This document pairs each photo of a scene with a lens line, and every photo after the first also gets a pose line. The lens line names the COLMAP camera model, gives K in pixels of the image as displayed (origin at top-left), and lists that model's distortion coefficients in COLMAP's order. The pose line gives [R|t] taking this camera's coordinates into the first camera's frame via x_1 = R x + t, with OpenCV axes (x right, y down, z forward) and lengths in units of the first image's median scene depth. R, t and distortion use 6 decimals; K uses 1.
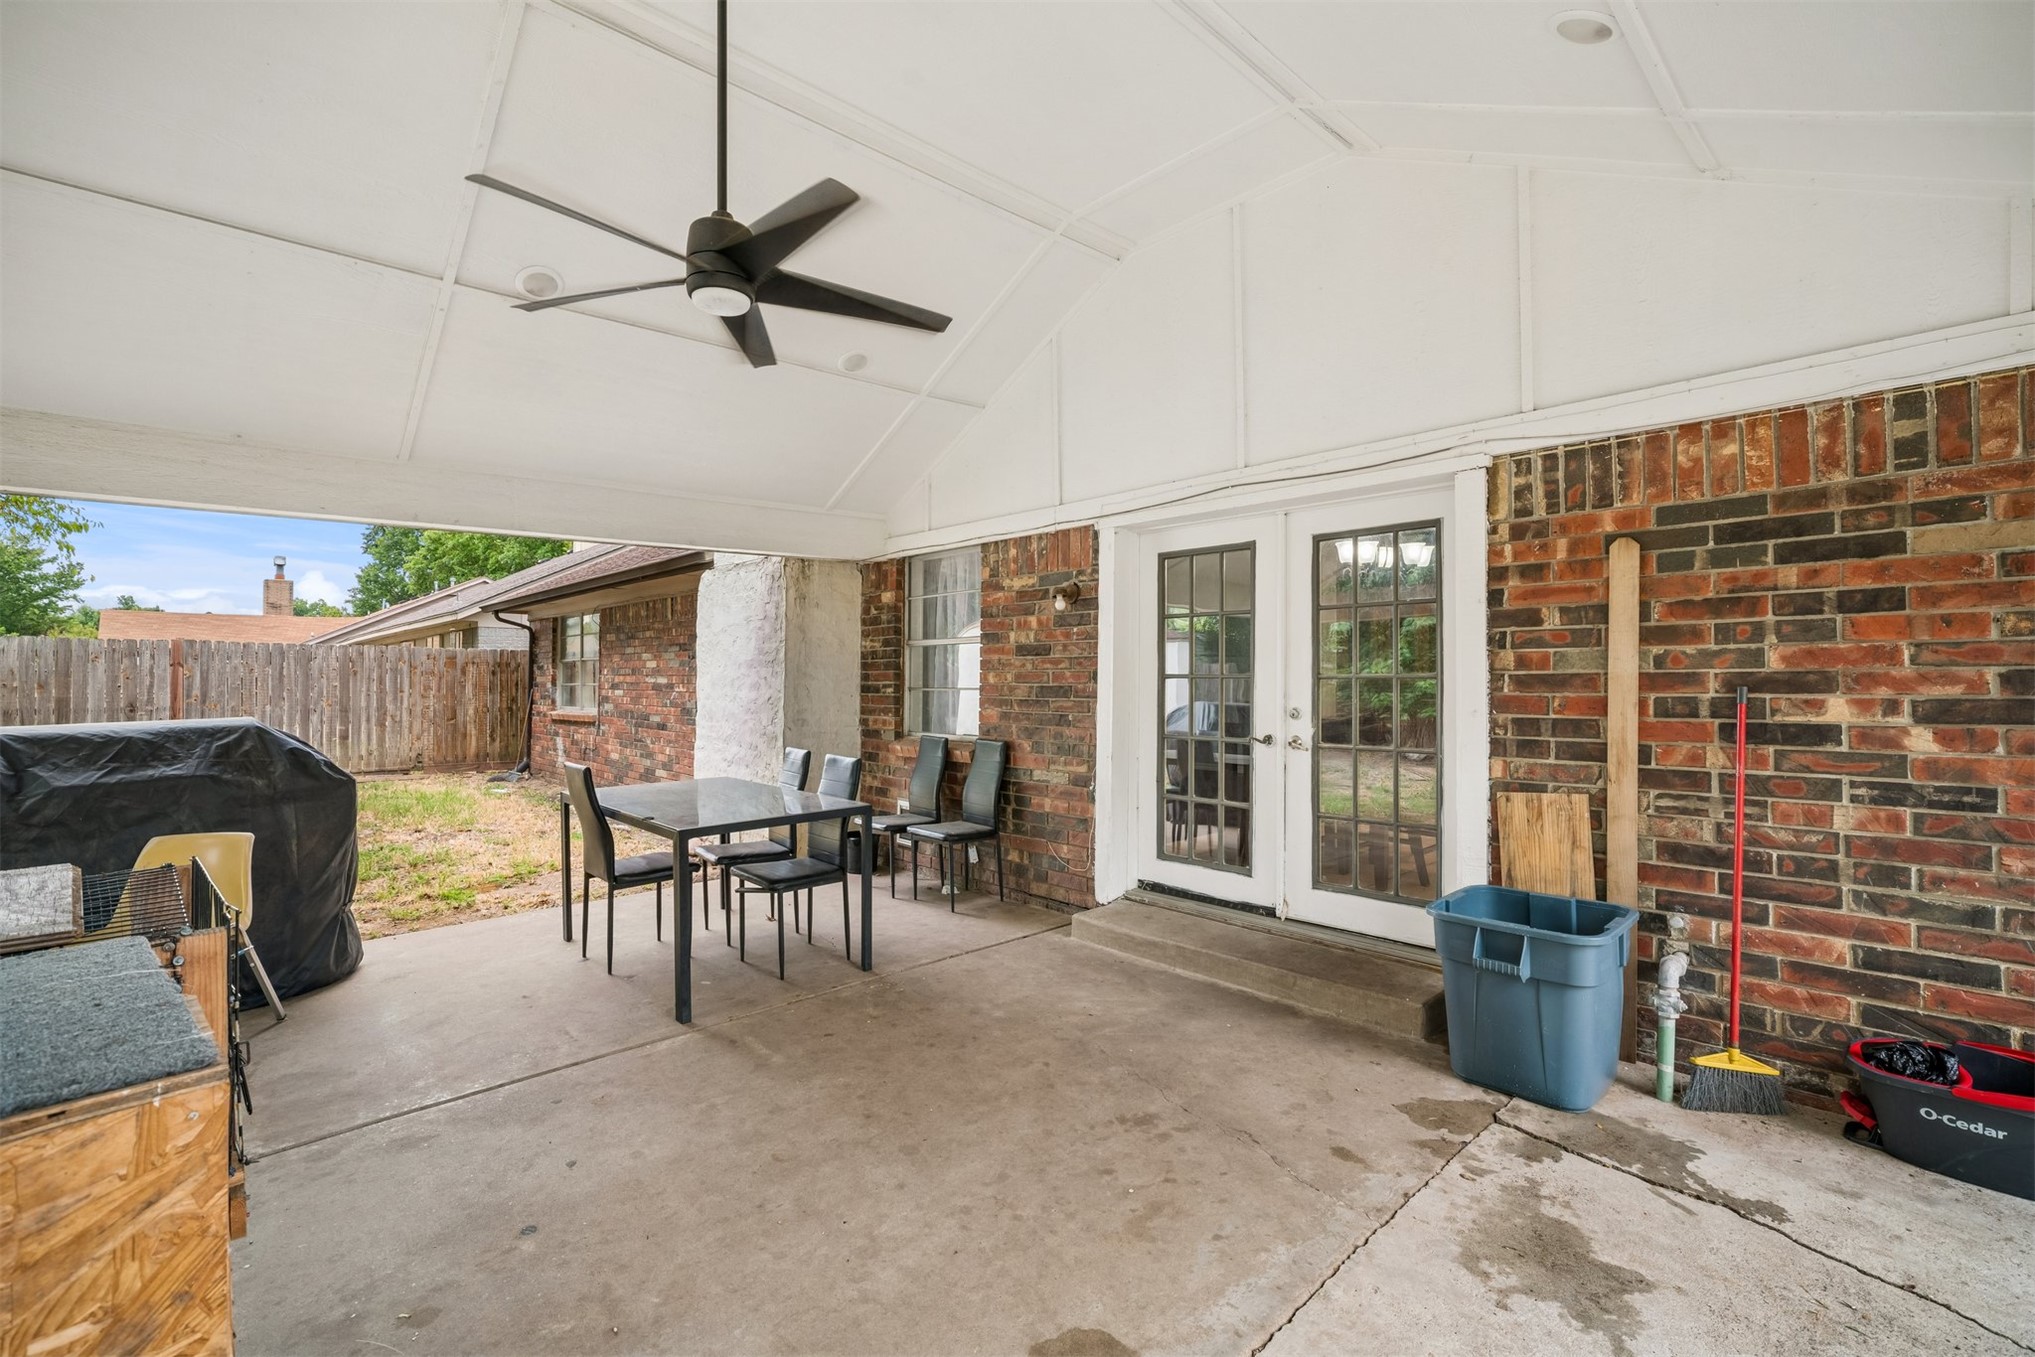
lens RADIAL K [[878.4, 0, 1014.1], [0, 878.4, 685.8], [0, 0, 1]] dist [-0.012900, 0.004179]
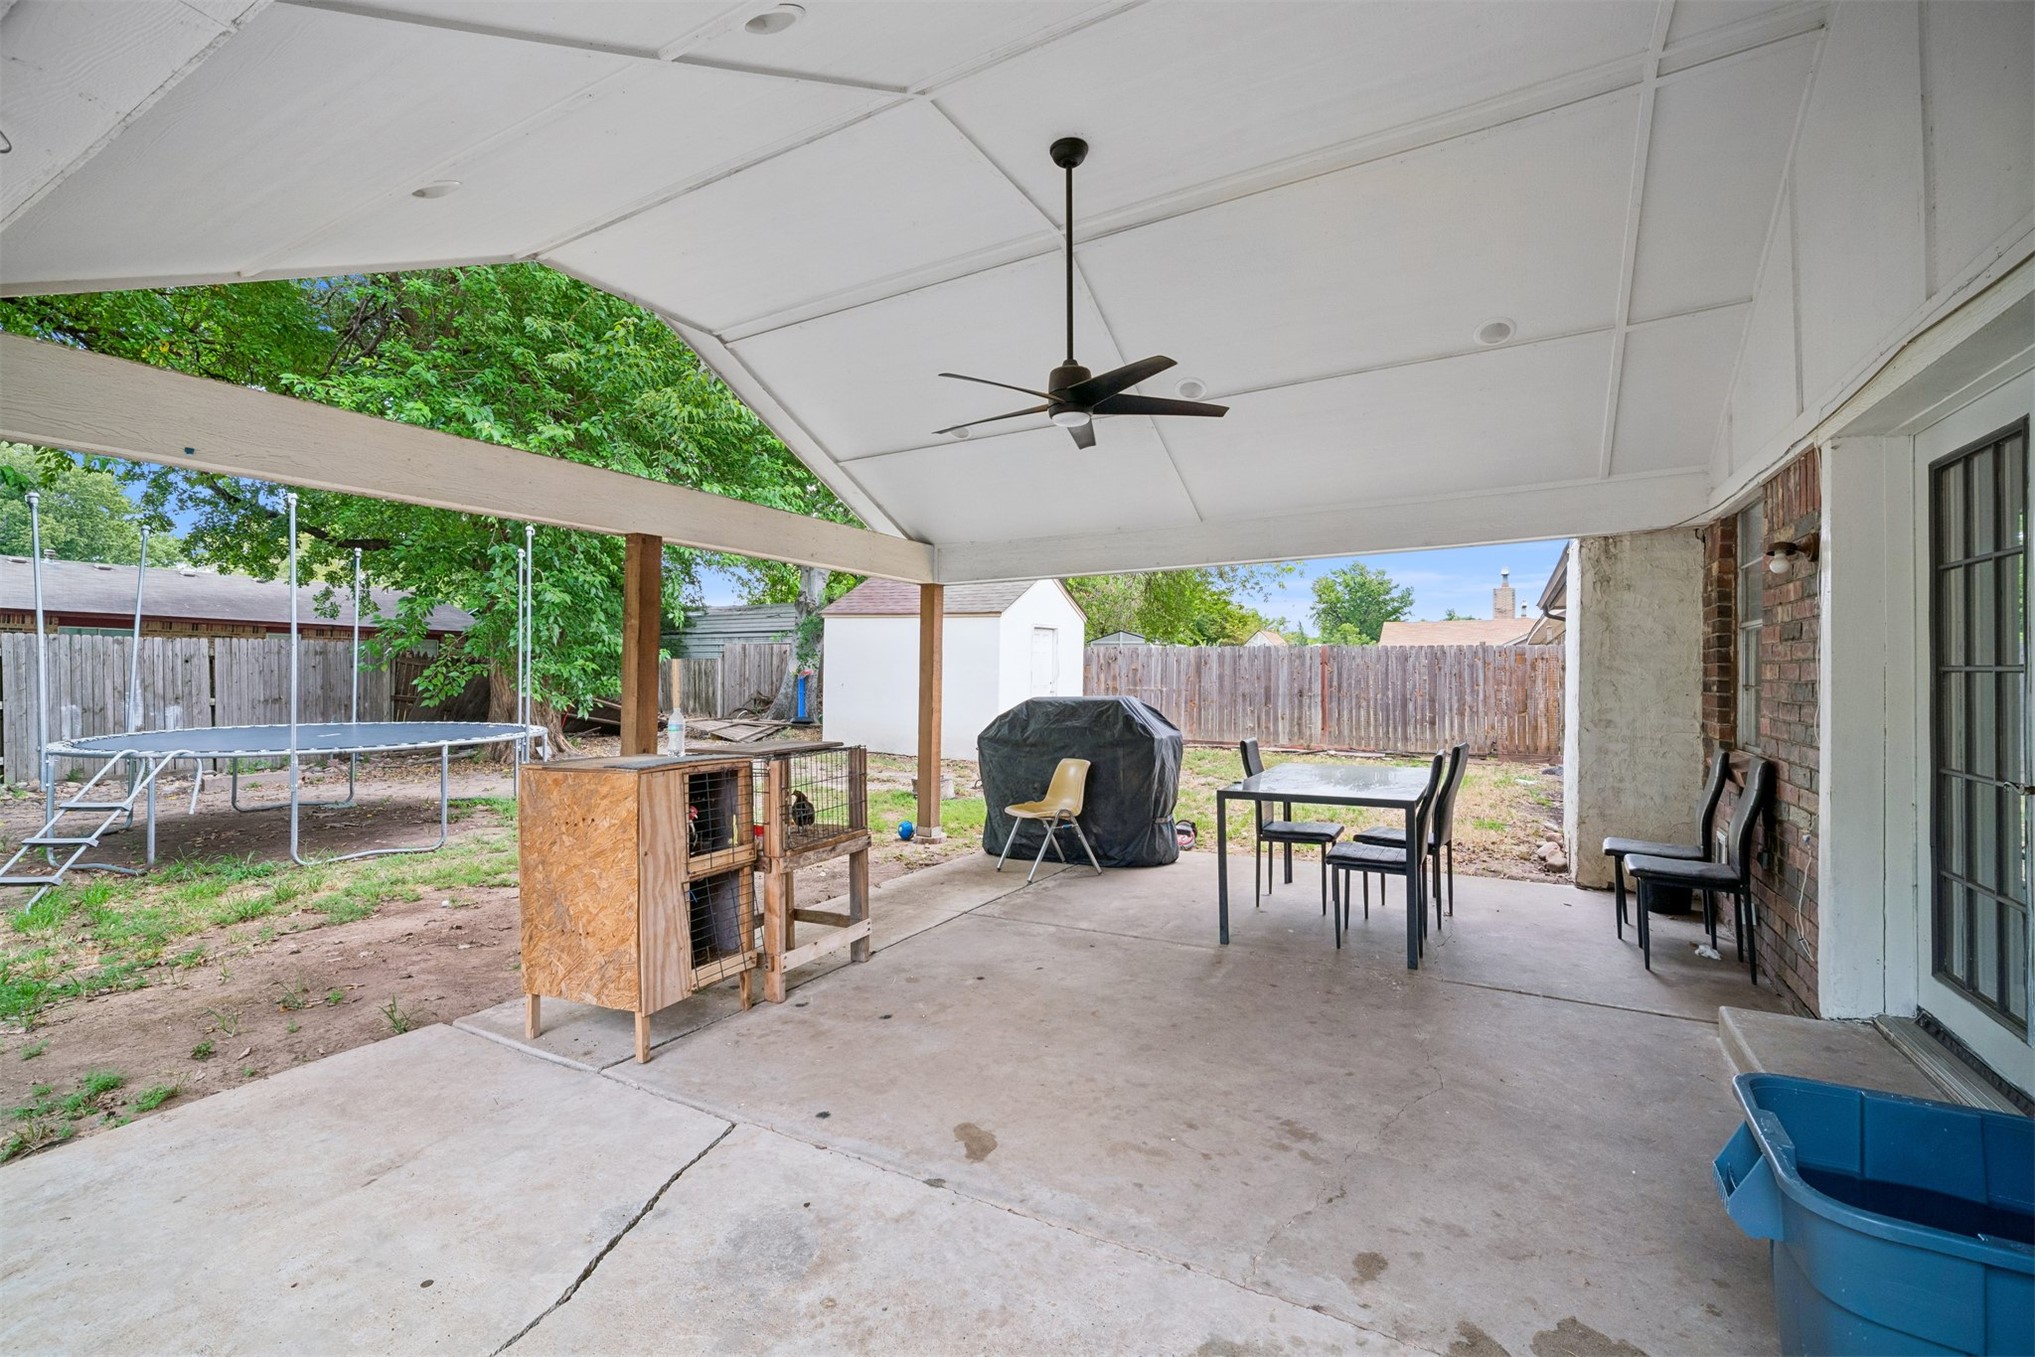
lens RADIAL K [[878.4, 0, 1000.6], [0, 878.4, 660.7], [0, 0, 1]] dist [-0.012900, 0.004179]
pose [[0.300613, -0.013411, -0.953652, 0.771976], [-0.009213, 0.999814, -0.016964, -0.000851], [0.953702, 0.013885, 0.300434, 0.314644]]
